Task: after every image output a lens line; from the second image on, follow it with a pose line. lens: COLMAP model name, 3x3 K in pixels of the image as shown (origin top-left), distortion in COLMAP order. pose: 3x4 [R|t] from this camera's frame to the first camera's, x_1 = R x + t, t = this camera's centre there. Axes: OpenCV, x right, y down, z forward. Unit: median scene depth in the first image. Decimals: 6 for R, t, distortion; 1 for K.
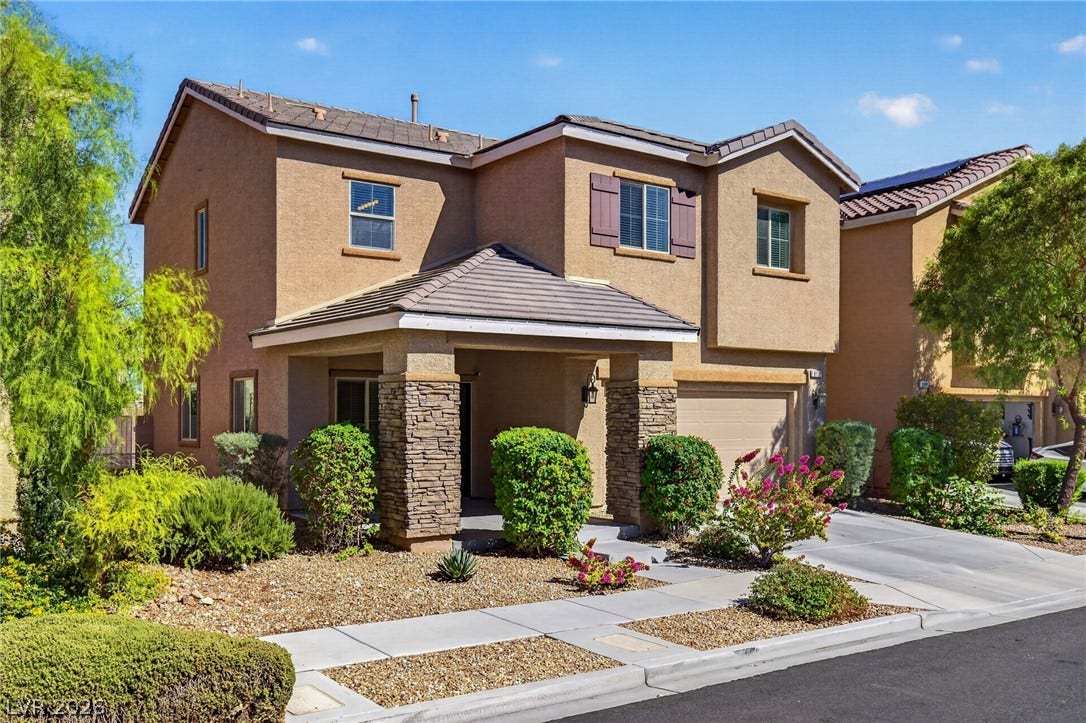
lens RADIAL K [[1028.7, 0, 543.9], [0, 1028.7, 405.5], [0, 0, 1]] dist [-0.008787, -0.000547]
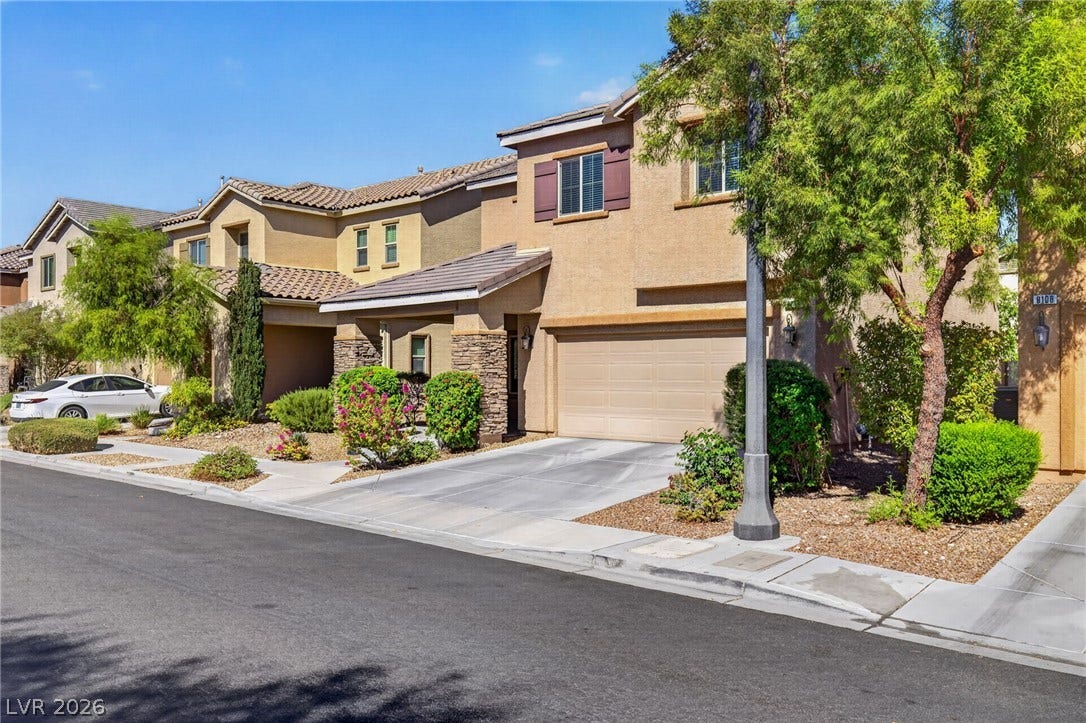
lens RADIAL K [[896.9, 0, 514.4], [0, 896.9, 366.2], [0, 0, 1]] dist [-0.009922, -0.002262]
pose [[0.191245, -0.009654, -0.981495, 1.033485], [0.008384, 0.999931, -0.008201, 0.026321], [0.981506, -0.006661, 0.191313, 0.712793]]
